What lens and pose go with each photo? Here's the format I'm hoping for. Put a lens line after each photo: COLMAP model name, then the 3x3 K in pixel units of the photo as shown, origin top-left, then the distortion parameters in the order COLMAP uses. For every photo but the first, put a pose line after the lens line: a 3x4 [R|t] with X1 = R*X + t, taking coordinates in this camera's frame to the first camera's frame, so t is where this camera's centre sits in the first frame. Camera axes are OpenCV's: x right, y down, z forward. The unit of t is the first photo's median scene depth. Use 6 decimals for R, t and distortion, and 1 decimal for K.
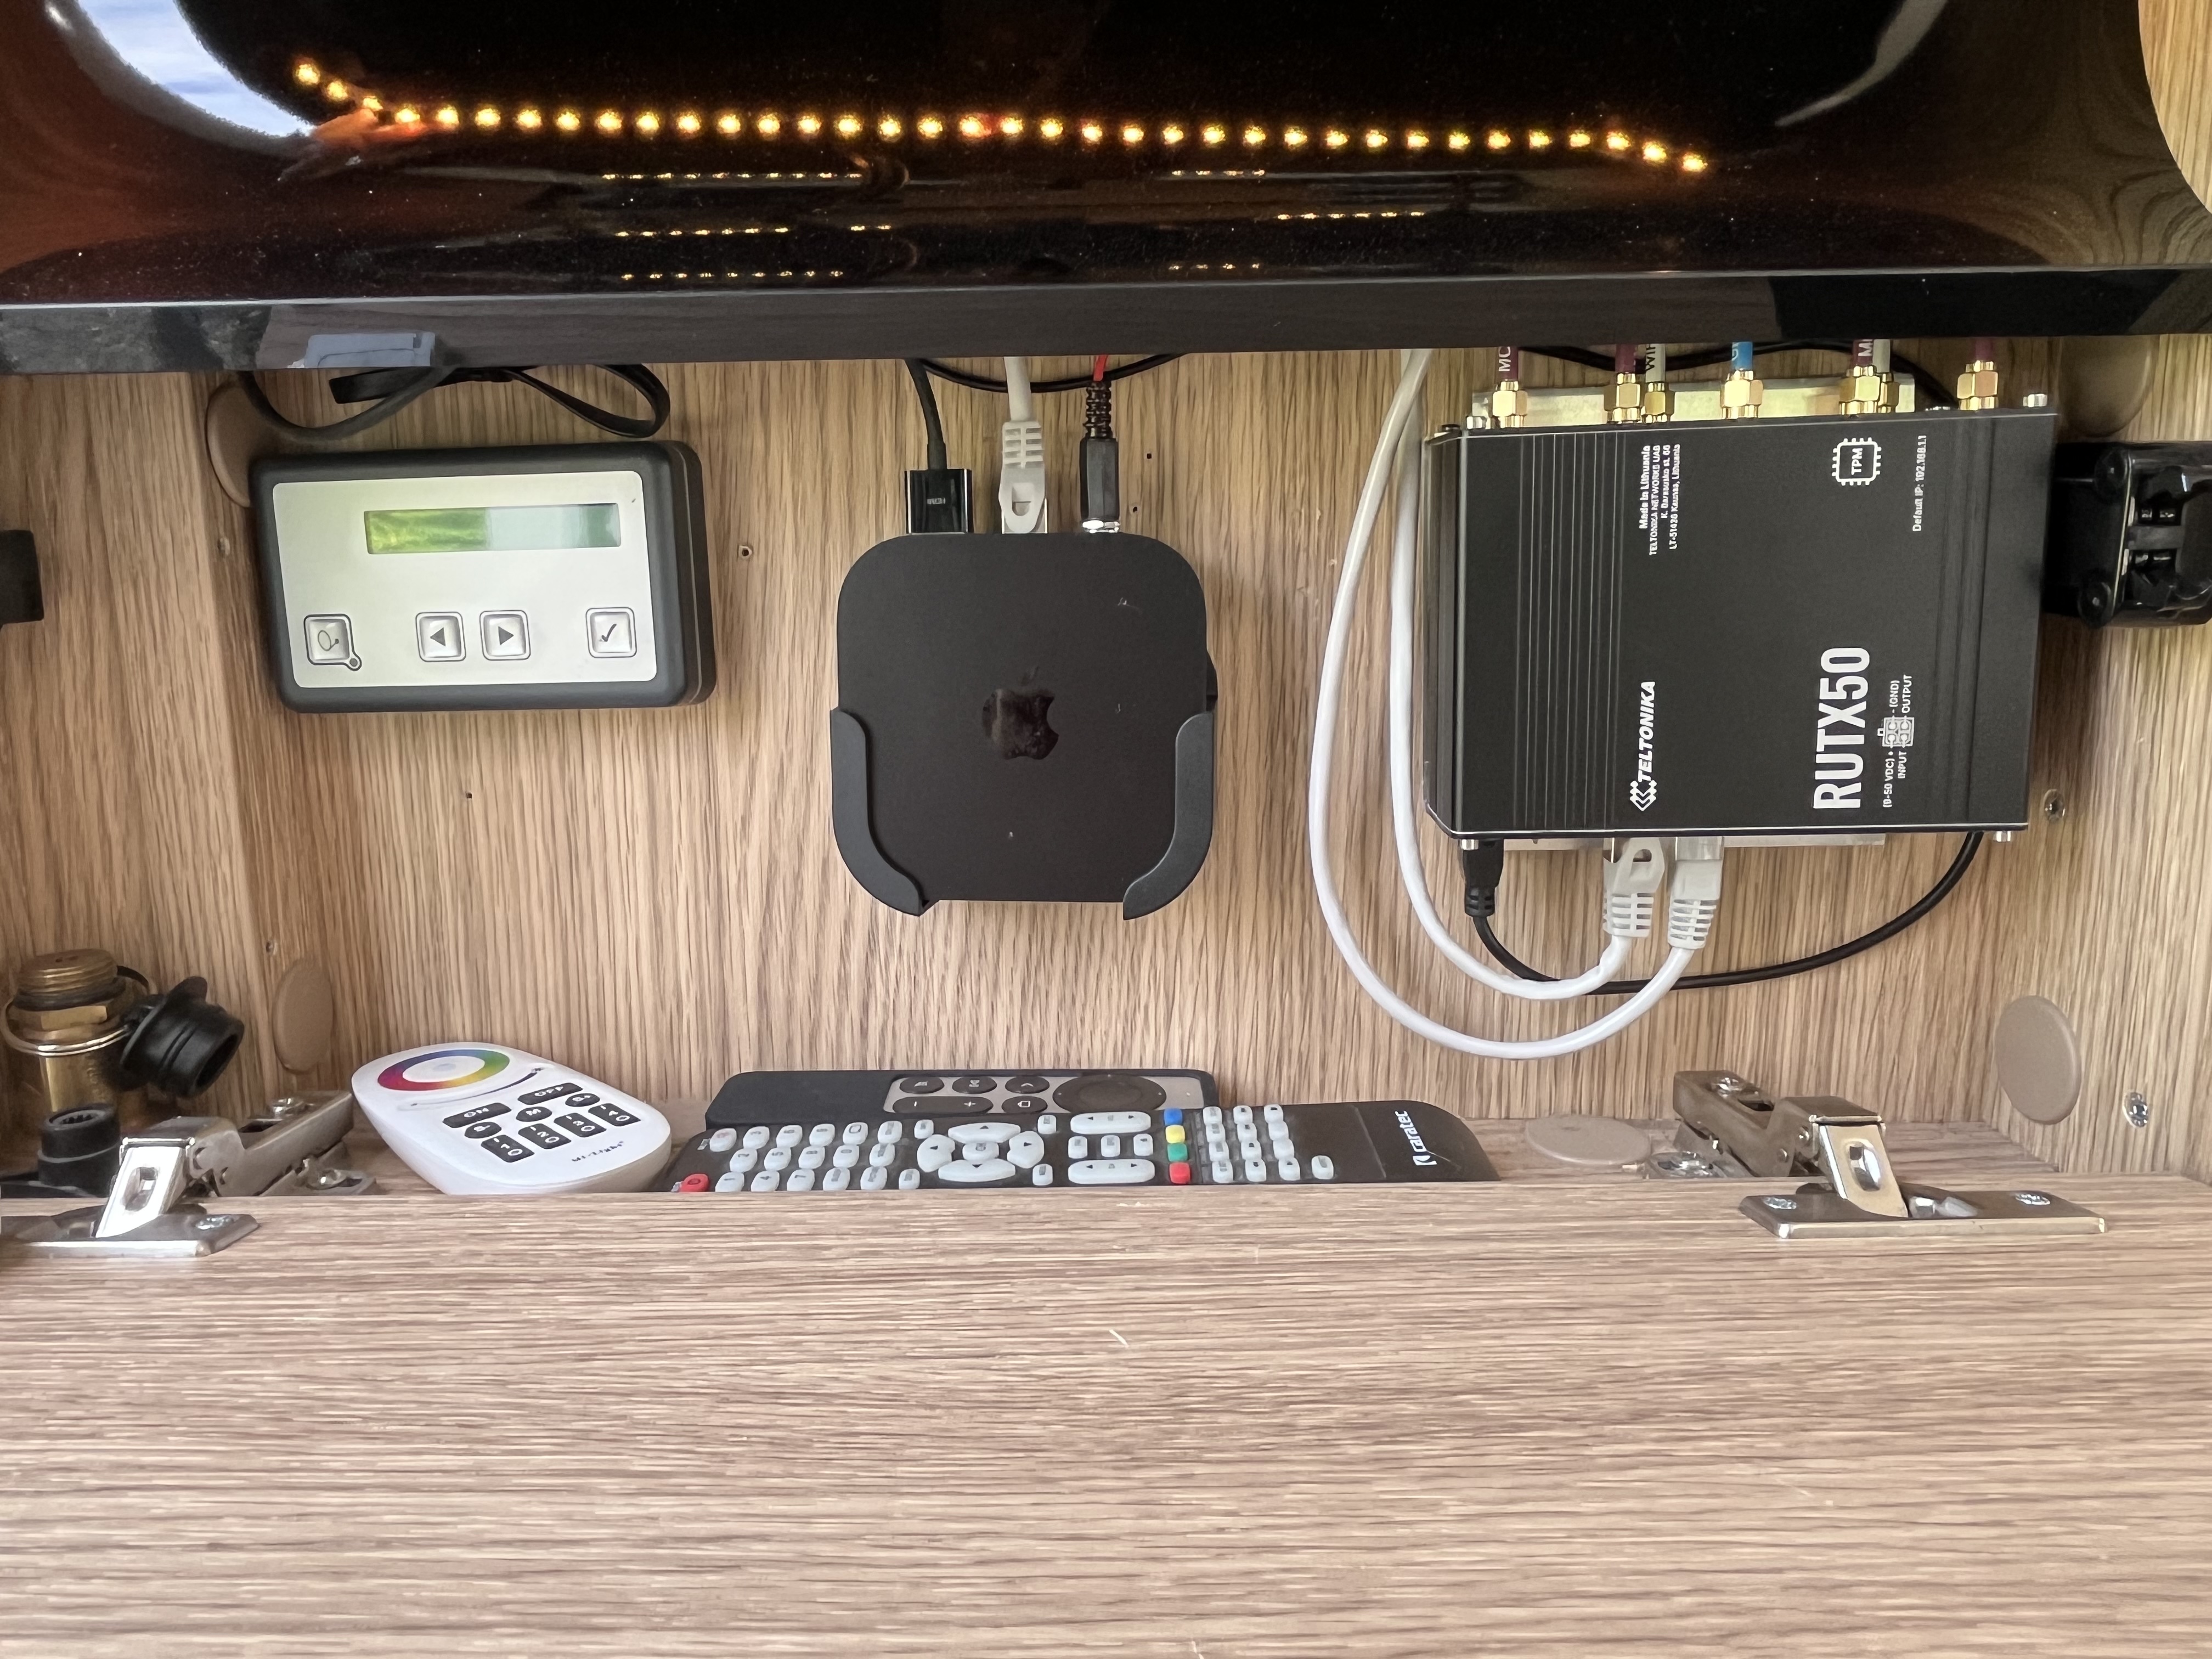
lens RADIAL K [[1446.8, 0, 1053.4], [0, 1446.8, 823.2], [0, 0, 1]] dist [0.001162, -0.001626]
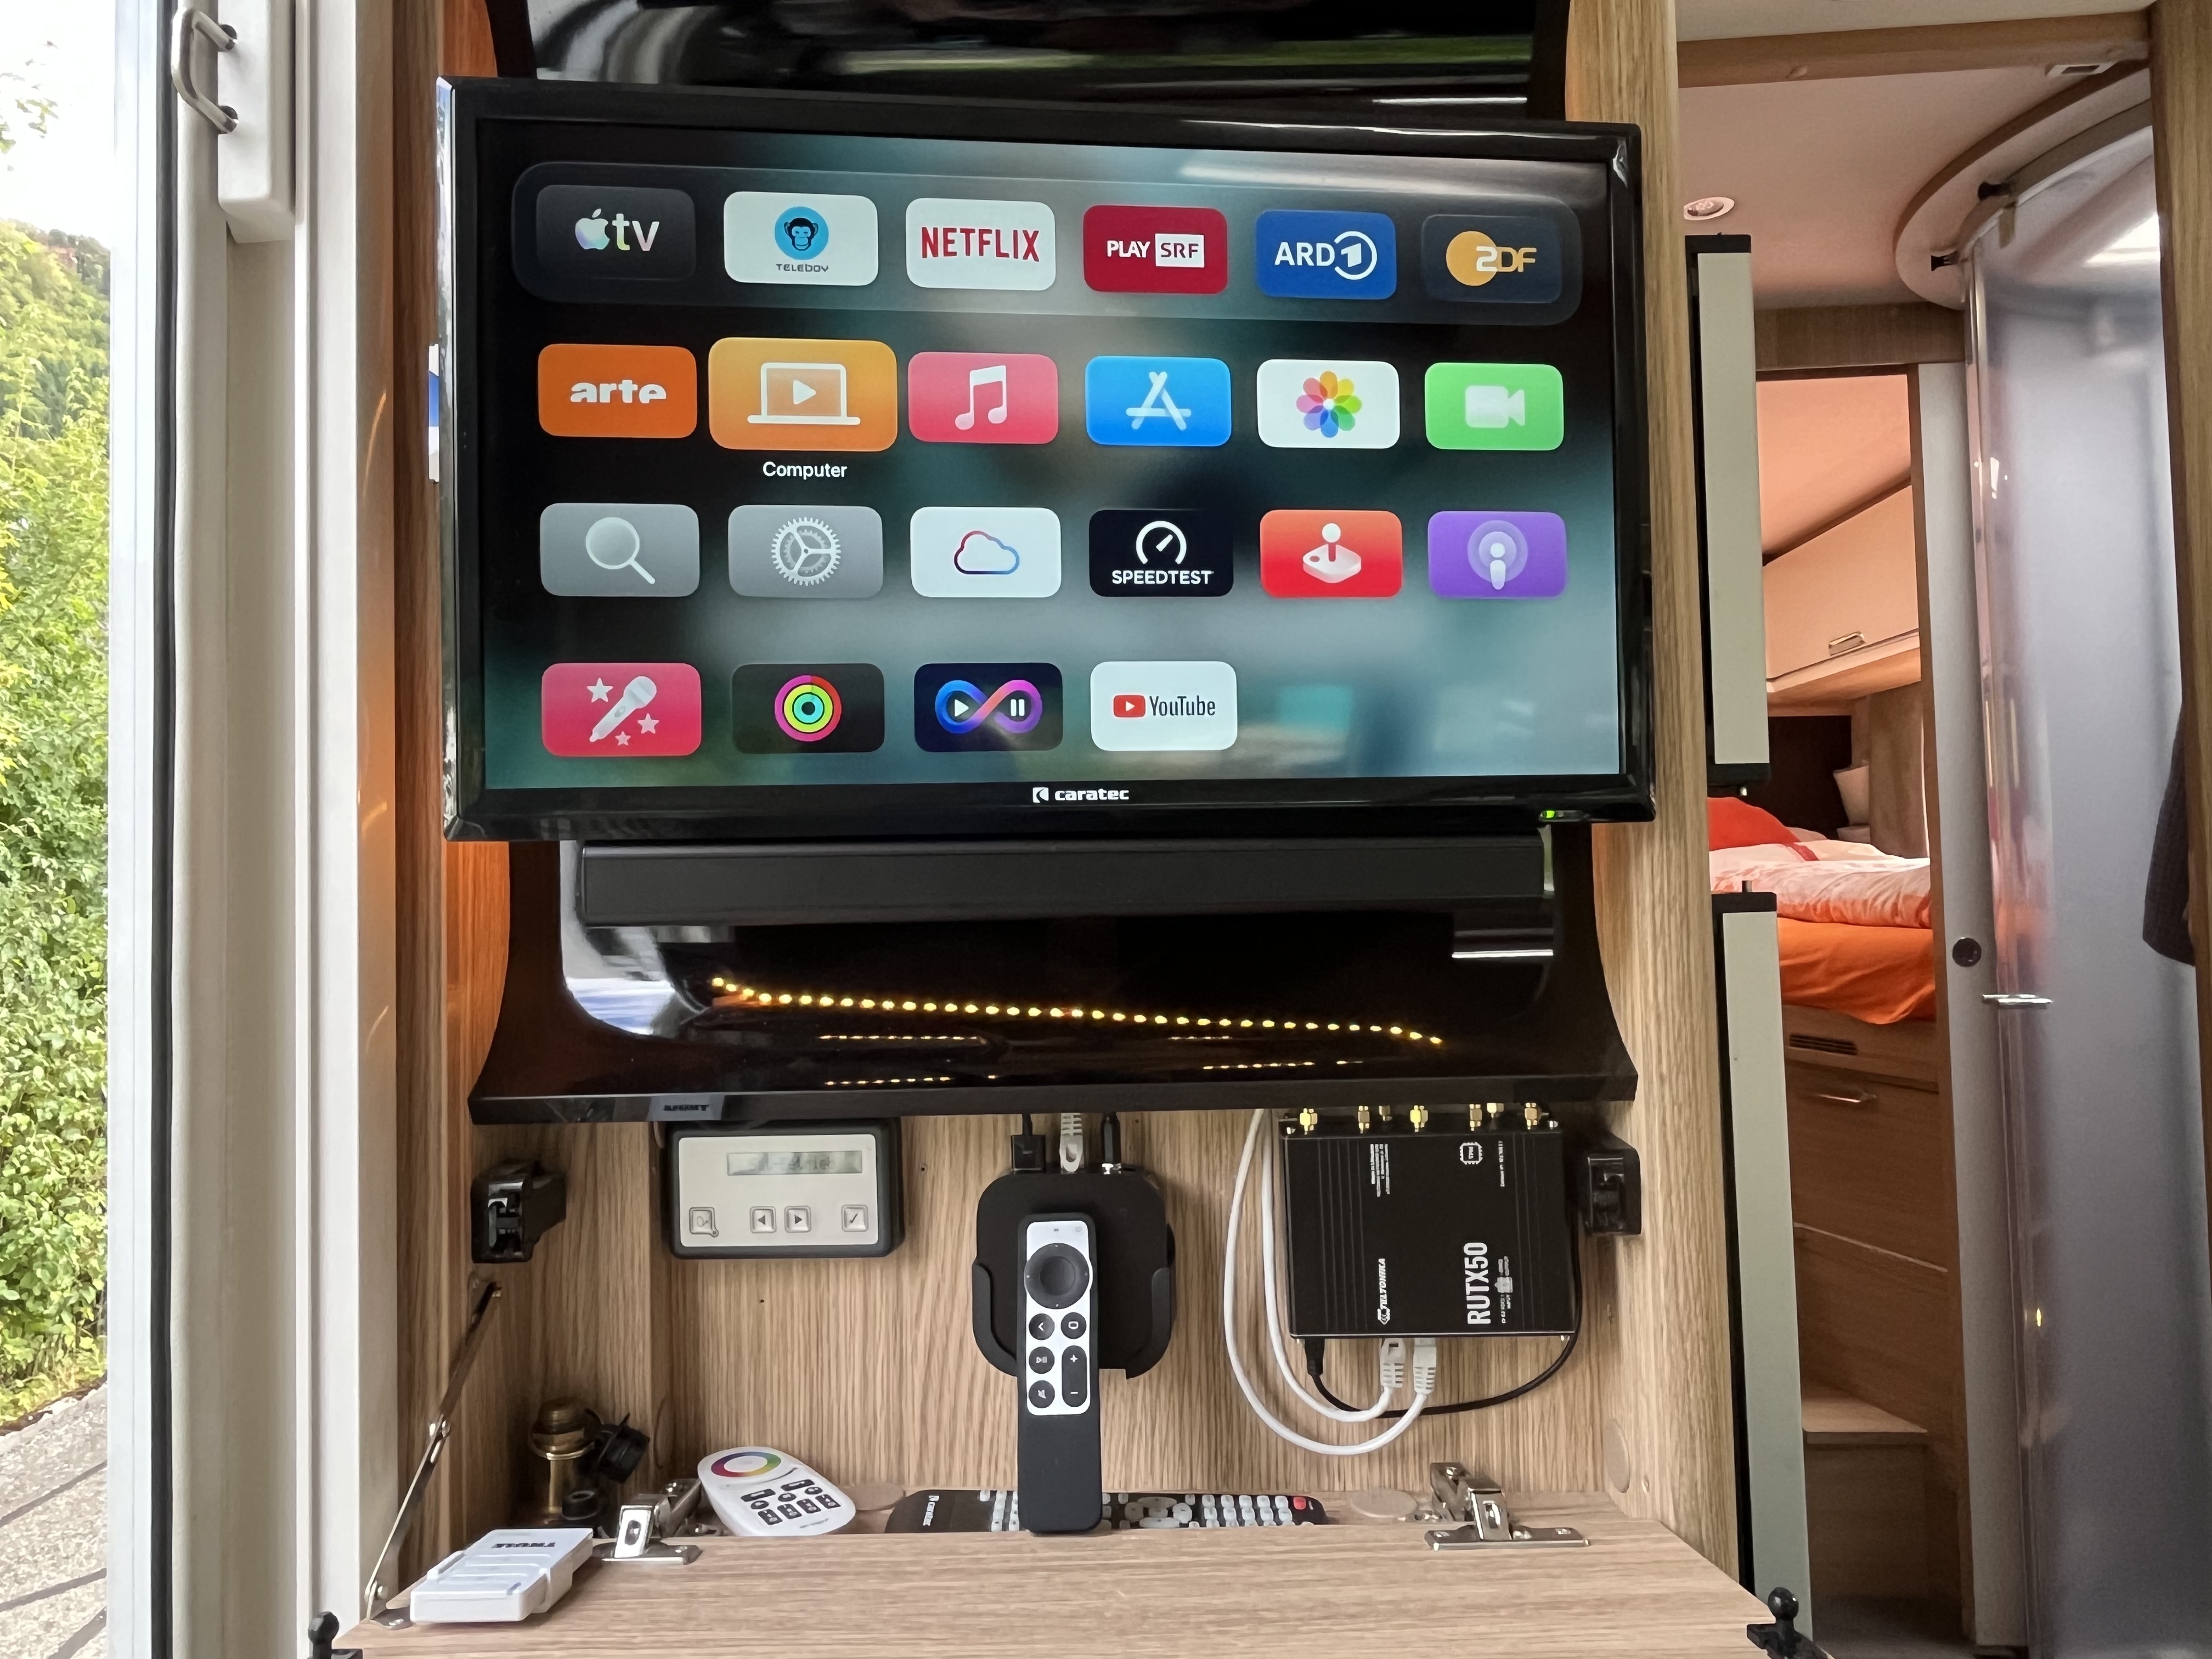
lens RADIAL K [[1497.1, 0, 1084.8], [0, 1497.1, 823.5], [0, 0, 1]] dist [0.016460, -0.023065]
pose [[0.999969, -0.002868, 0.007331, -0.018060], [0.004394, 0.976032, -0.217583, -0.224203], [-0.006531, 0.217608, 0.976014, -1.115297]]
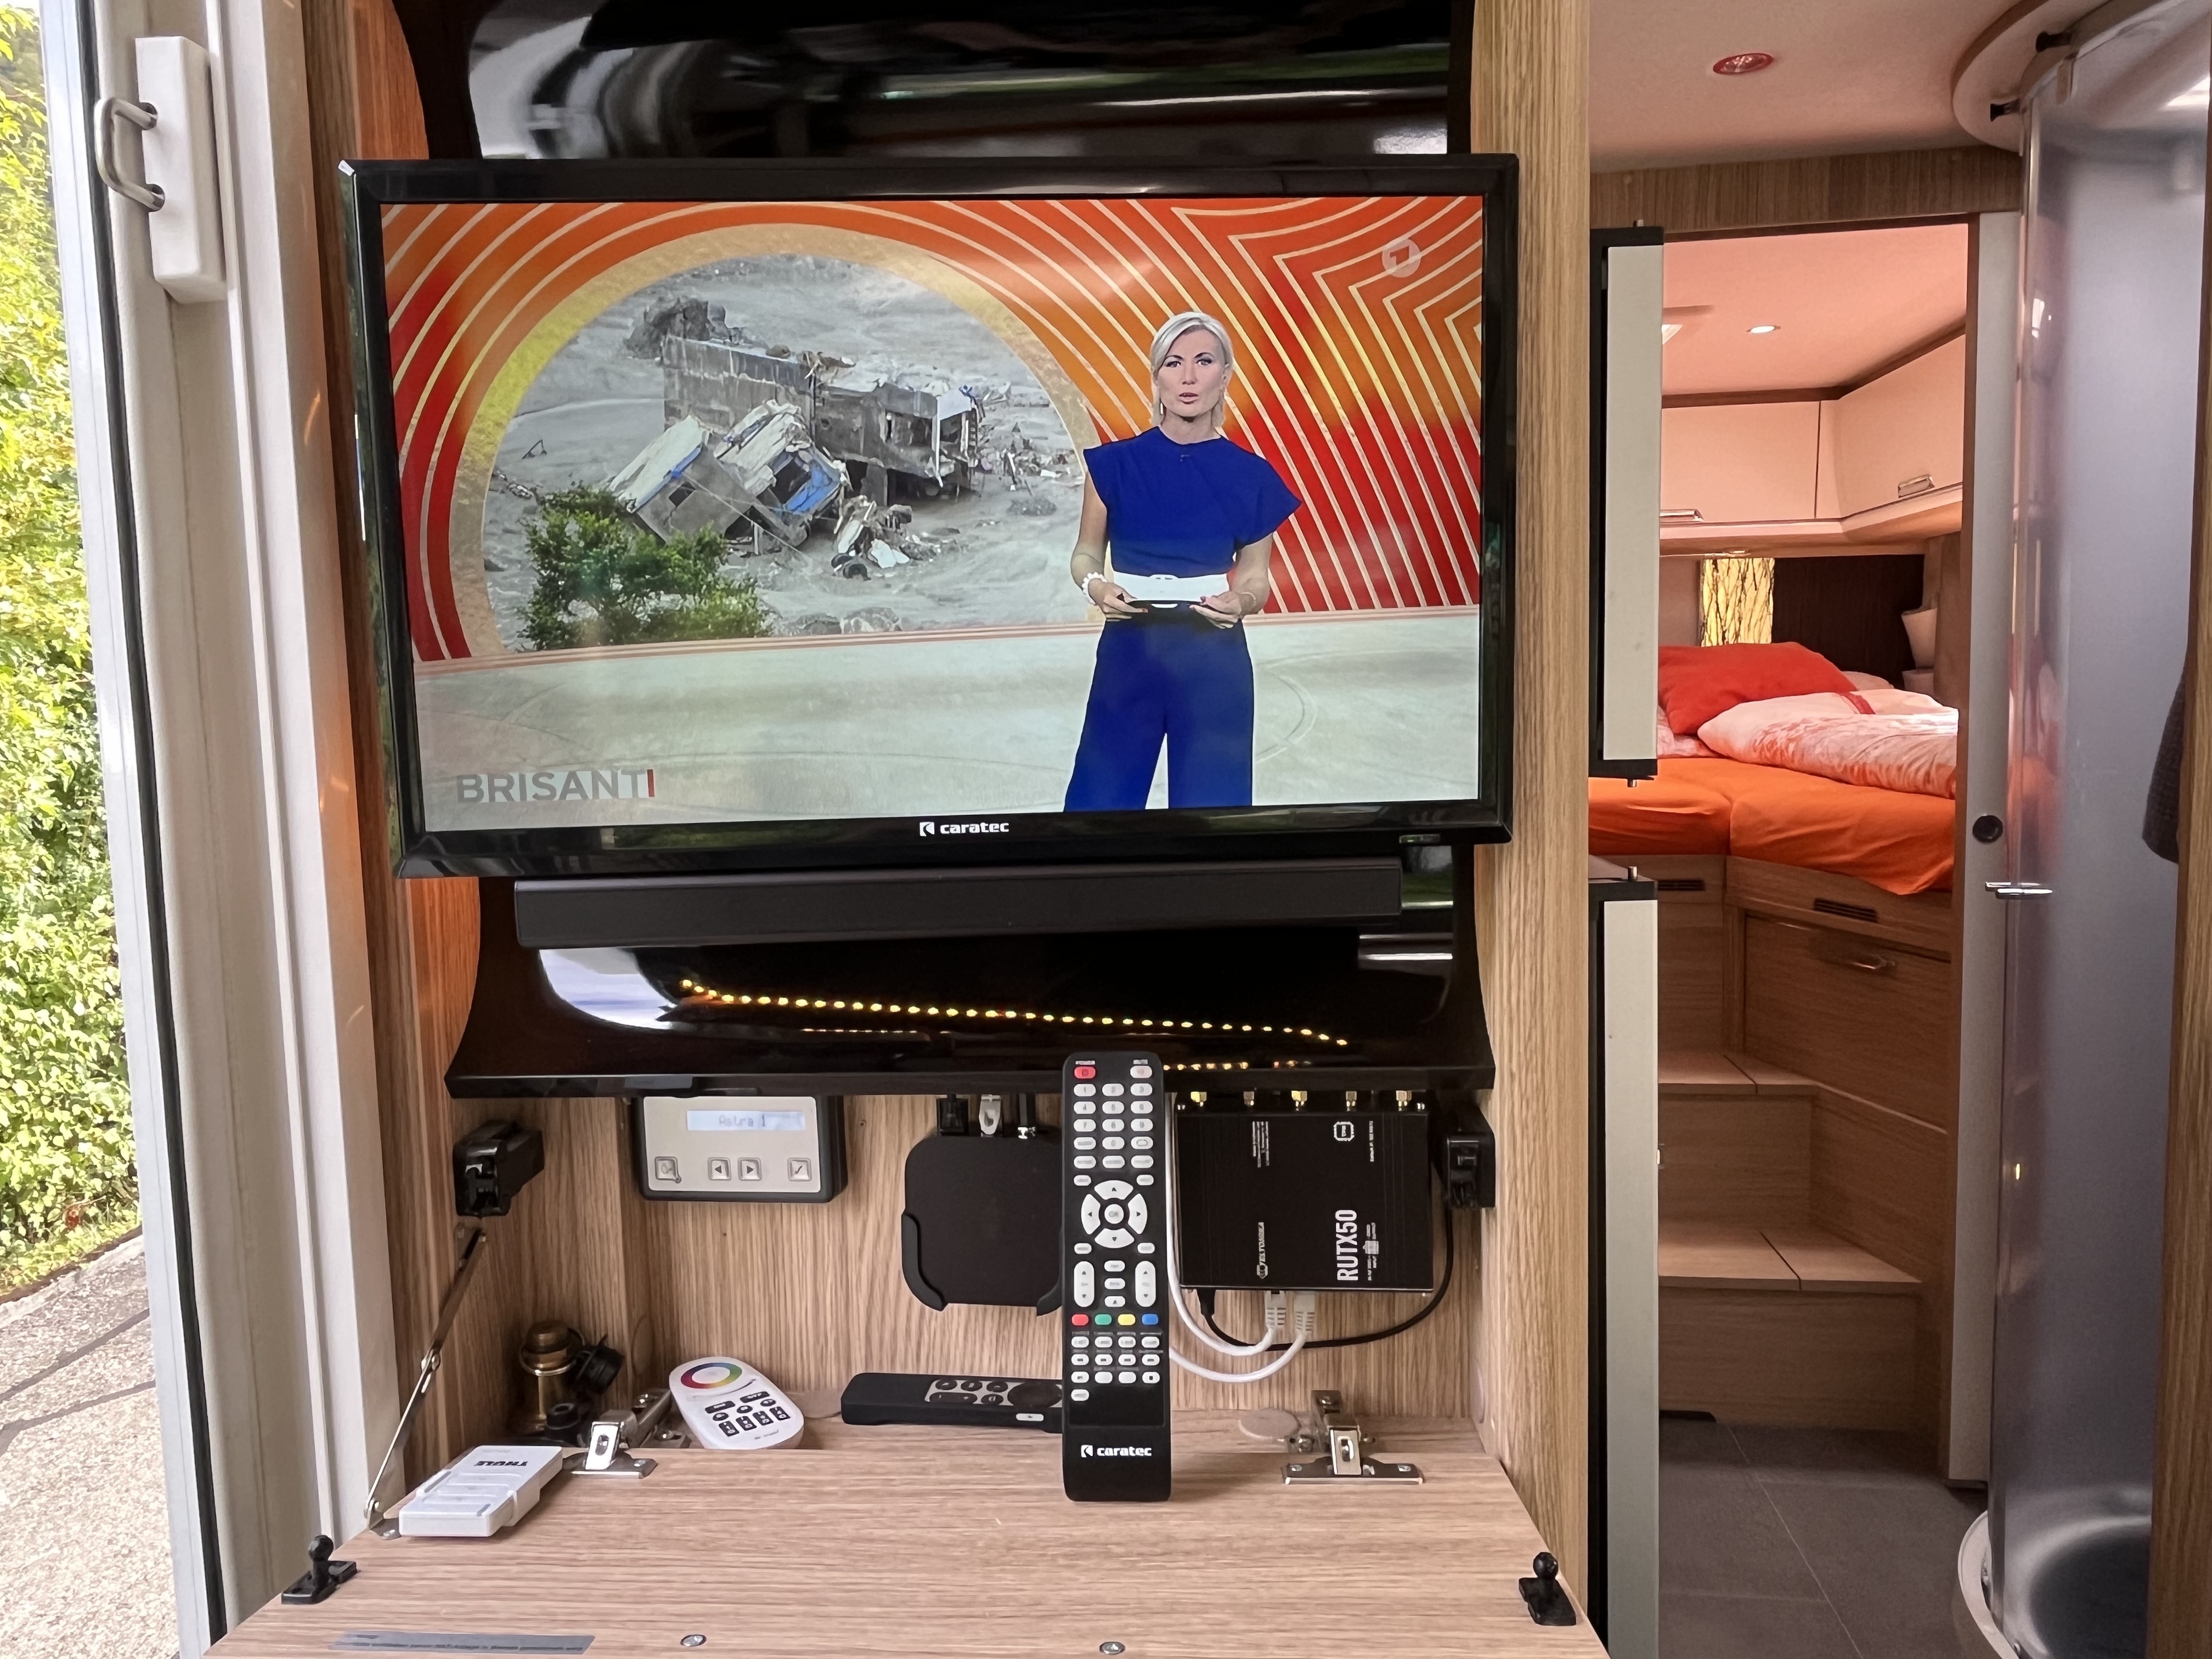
lens RADIAL K [[1497.1, 0, 1084.8], [0, 1497.1, 823.5], [0, 0, 1]] dist [0.016460, -0.023065]
pose [[0.998599, -0.002686, -0.052854, 0.247136], [-0.001945, 0.996174, -0.087369, -0.480683], [0.052887, 0.087349, 0.994773, -1.303431]]
